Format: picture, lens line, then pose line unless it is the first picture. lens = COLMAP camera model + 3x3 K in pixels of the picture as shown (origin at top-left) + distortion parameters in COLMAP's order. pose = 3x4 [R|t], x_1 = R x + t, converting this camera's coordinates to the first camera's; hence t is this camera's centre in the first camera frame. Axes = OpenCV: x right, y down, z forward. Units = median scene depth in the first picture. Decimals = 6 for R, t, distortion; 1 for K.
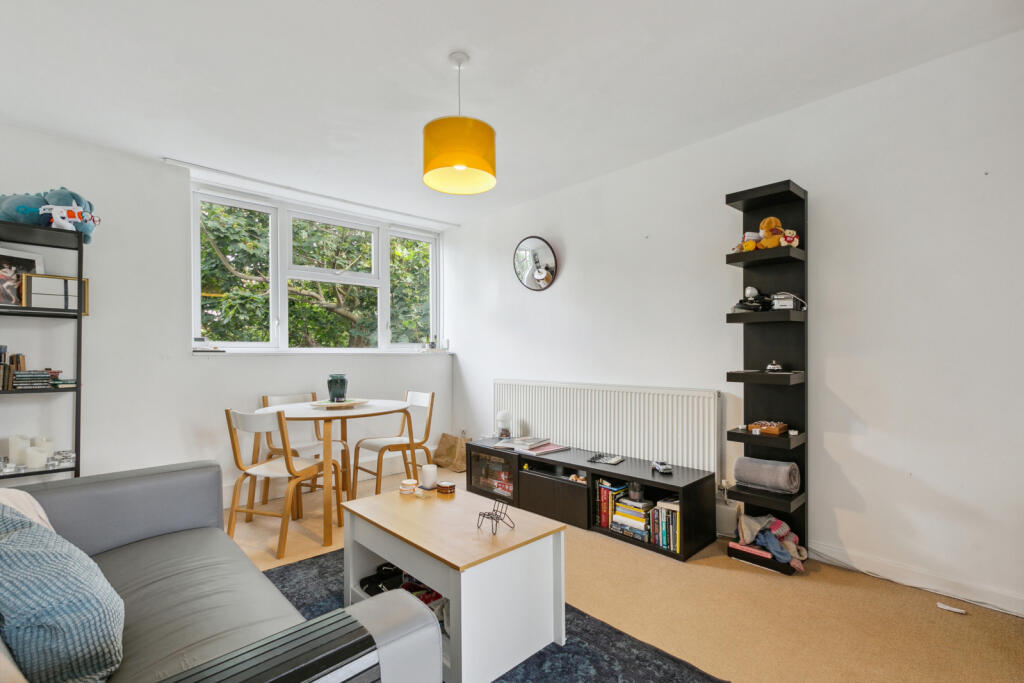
lens RADIAL K [[469.1, 0, 511.5], [0, 469.1, 357.8], [0, 0, 1]] dist [-0.000761, -0.000244]
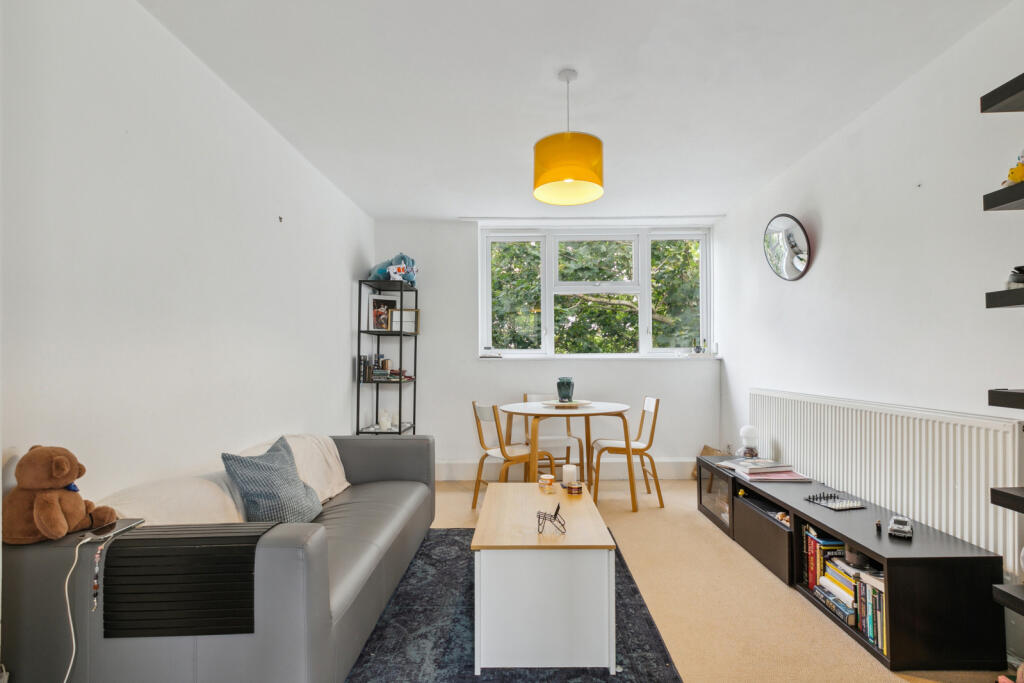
lens RADIAL K [[476.9, 0, 515.6], [0, 476.9, 360.1], [0, 0, 1]] dist [0.000367, -0.000272]
pose [[0.713669, 0.001171, -0.700482, 0.393338], [-0.004435, 0.999986, -0.002847, -0.002497], [0.700469, 0.005138, 0.713665, 0.119487]]
